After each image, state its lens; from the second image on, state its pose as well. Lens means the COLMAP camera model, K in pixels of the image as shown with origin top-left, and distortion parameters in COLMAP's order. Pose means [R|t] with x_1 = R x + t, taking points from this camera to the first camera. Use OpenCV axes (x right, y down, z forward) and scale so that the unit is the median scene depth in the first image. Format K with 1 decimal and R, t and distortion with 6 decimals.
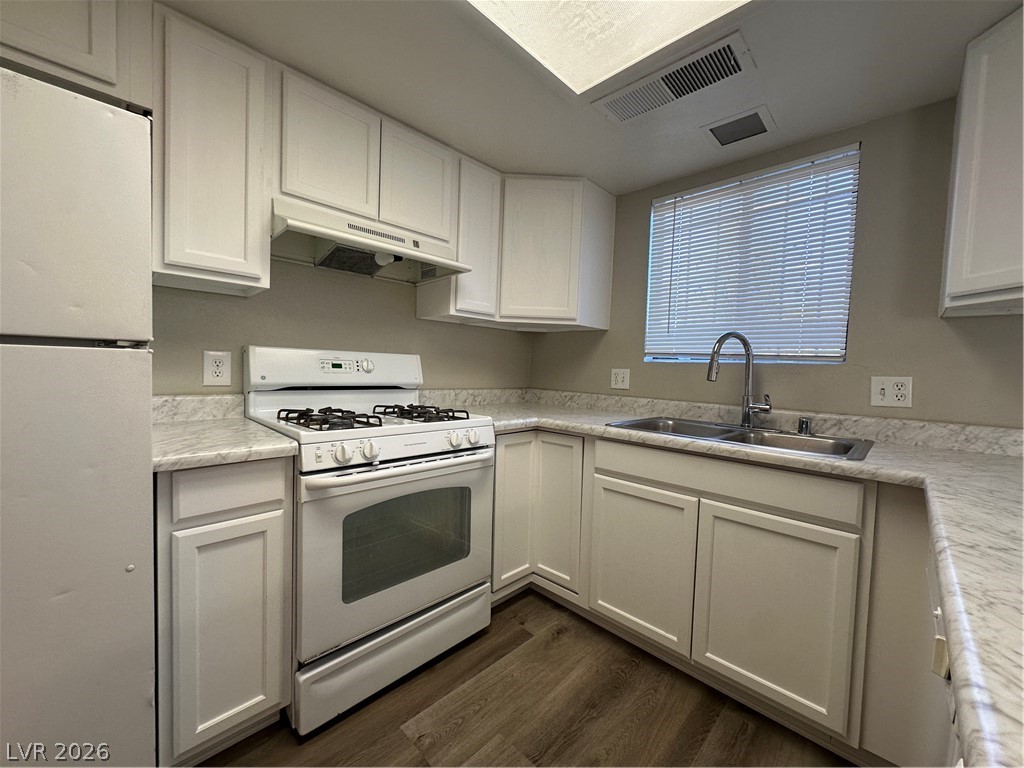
lens RADIAL K [[408.8, 0, 511.2], [0, 408.8, 383.9], [0, 0, 1]] dist [-0.002235, 0.000246]
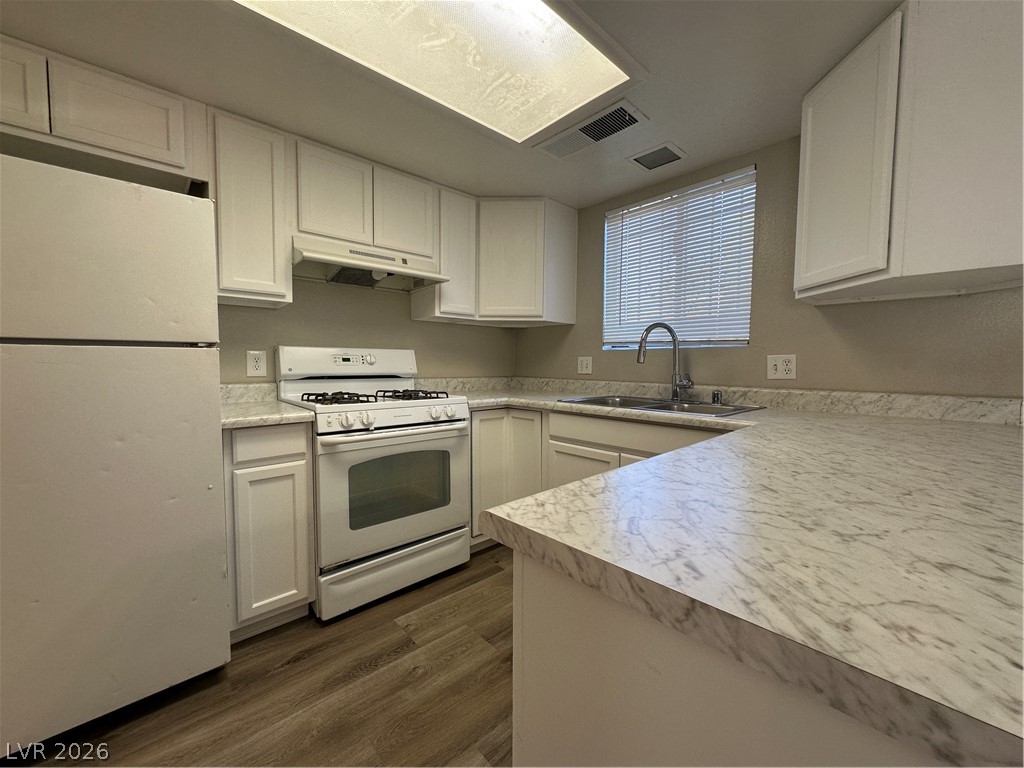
lens RADIAL K [[408.8, 0, 511.2], [0, 408.8, 383.9], [0, 0, 1]] dist [-0.002235, 0.000246]
pose [[0.998042, -0.025274, -0.057221, 0.172171], [0.025803, 0.999631, 0.008528, 0.036260], [0.056985, -0.009988, 0.998325, -0.265850]]
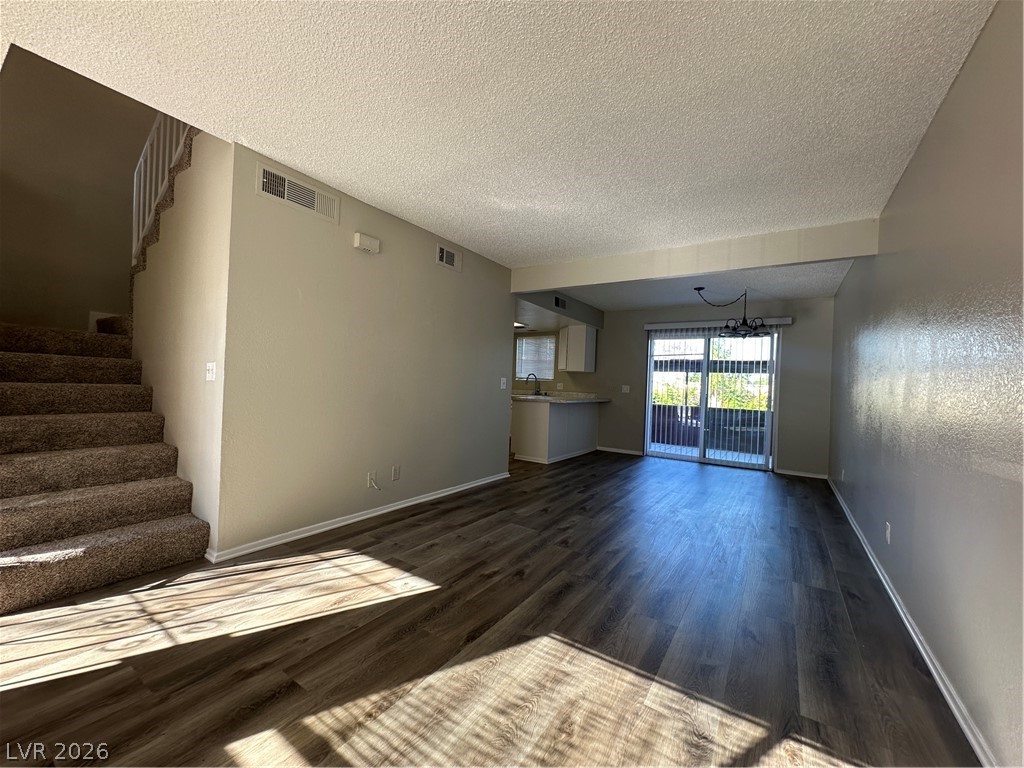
lens RADIAL K [[408.8, 0, 511.2], [0, 408.8, 383.9], [0, 0, 1]] dist [-0.002235, 0.000246]
pose [[0.982020, 0.002631, 0.188760, -0.554685], [0.004743, 0.999243, -0.038605, 0.168340], [-0.188719, 0.038806, 0.981264, -3.536969]]
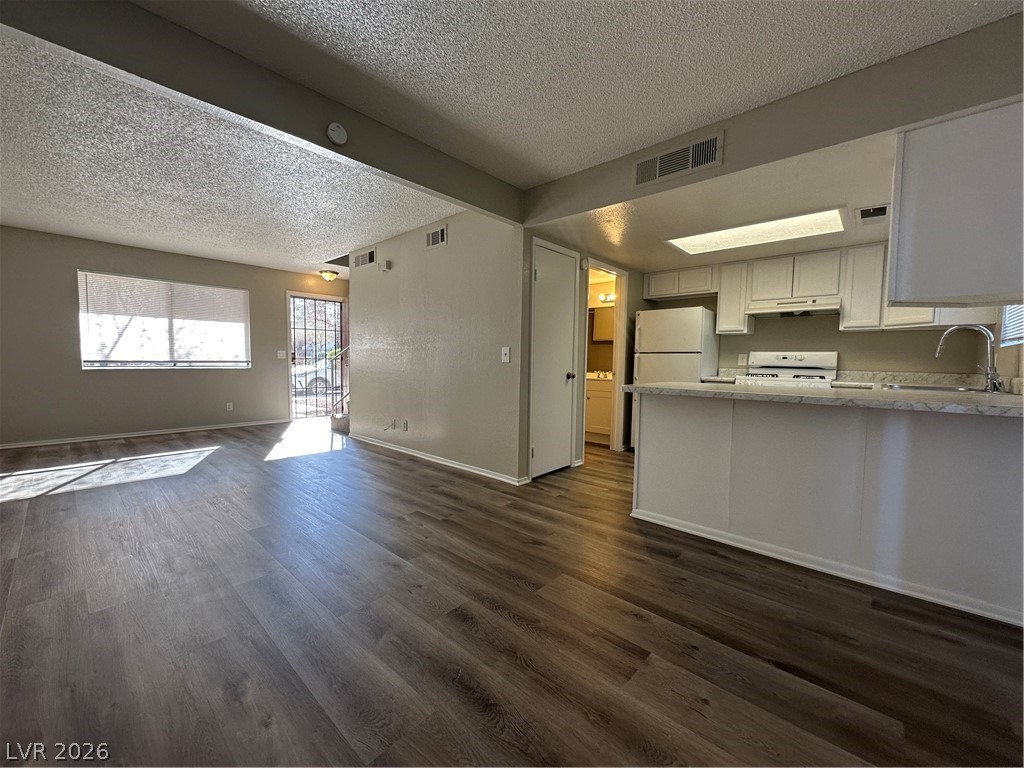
lens RADIAL K [[408.8, 0, 511.2], [0, 408.8, 383.9], [0, 0, 1]] dist [-0.002235, 0.000246]
pose [[0.039625, 0.022357, -0.998964, 2.079609], [-0.056147, 0.998220, 0.020114, 0.162099], [0.997636, 0.055292, 0.040810, -0.757212]]
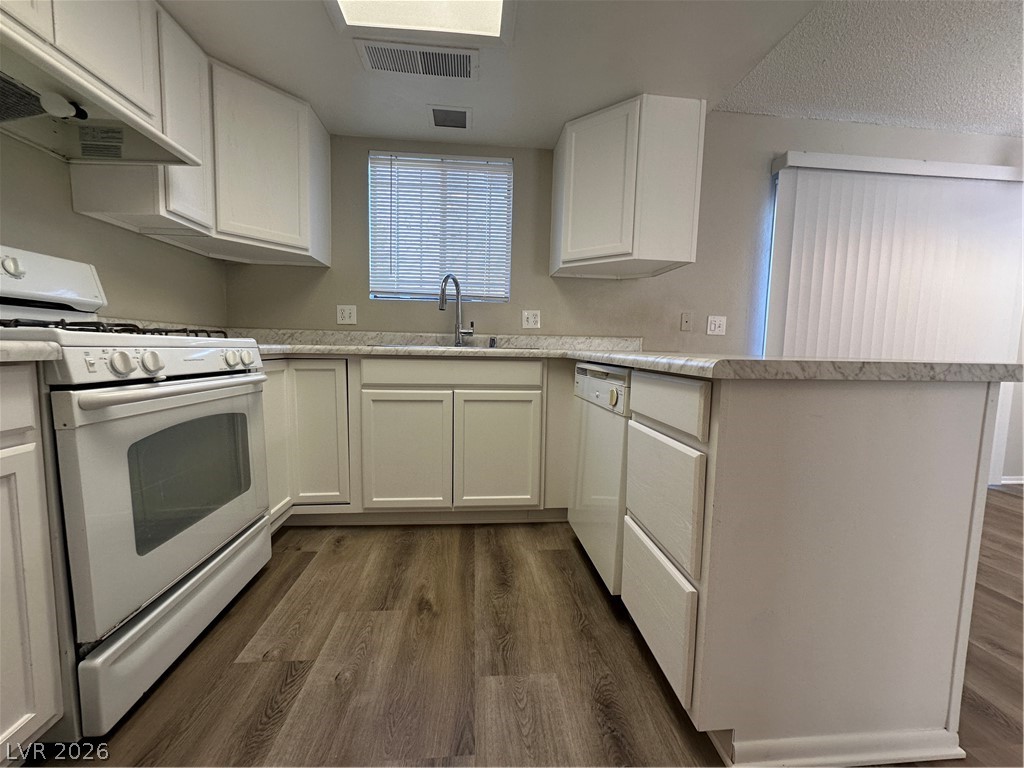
lens RADIAL K [[408.8, 0, 511.2], [0, 408.8, 383.9], [0, 0, 1]] dist [-0.002235, 0.000246]
pose [[0.646838, -0.086702, 0.757683, -0.397164], [0.033934, 0.995805, 0.084981, 0.129324], [-0.761872, -0.029258, 0.647067, -0.032662]]
